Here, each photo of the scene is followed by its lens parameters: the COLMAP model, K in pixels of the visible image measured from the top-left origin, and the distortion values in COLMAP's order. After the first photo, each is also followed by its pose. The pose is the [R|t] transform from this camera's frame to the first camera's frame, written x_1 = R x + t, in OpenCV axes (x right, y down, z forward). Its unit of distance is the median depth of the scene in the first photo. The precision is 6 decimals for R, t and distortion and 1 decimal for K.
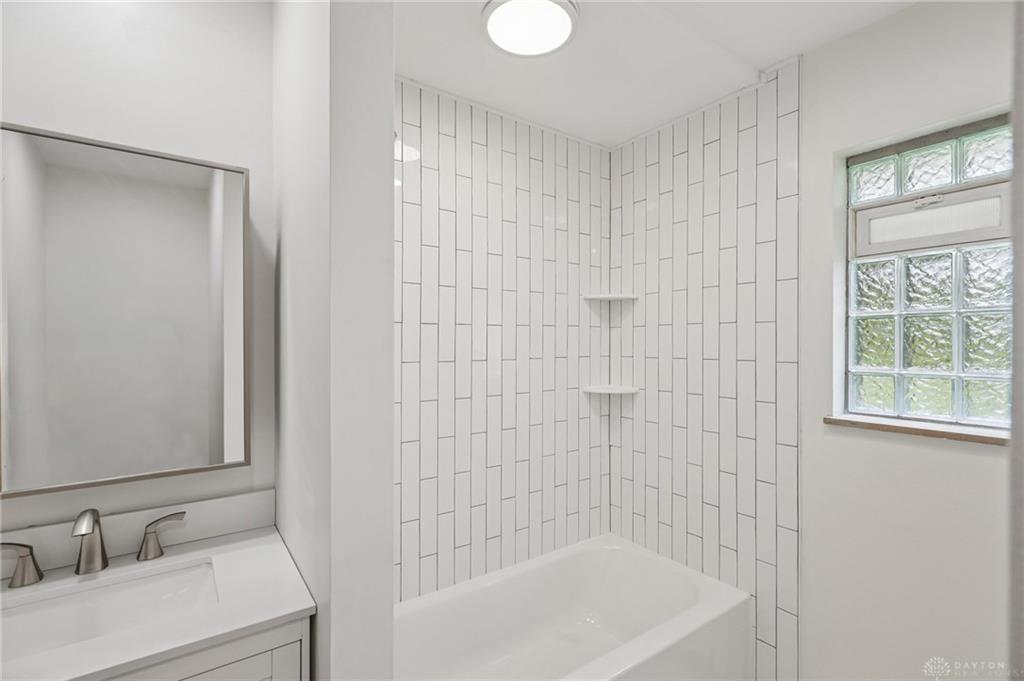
lens RADIAL K [[472.0, 0, 513.2], [0, 472.0, 346.6], [0, 0, 1]] dist [-0.001896, 0.000671]
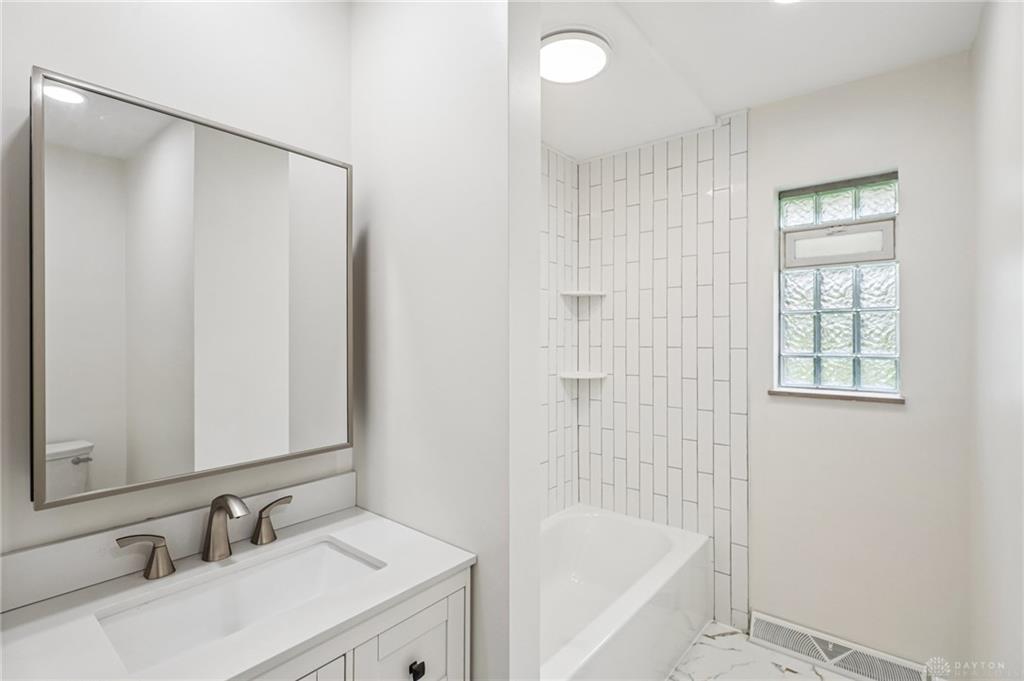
lens RADIAL K [[477.7, 0, 516.9], [0, 477.7, 340.1], [0, 0, 1]] dist [-0.002190, 0.000479]
pose [[0.964839, -0.002162, 0.262833, -0.344298], [0.002786, 0.999994, -0.002001, 0.011776], [-0.262828, 0.002663, 0.964839, -0.087272]]
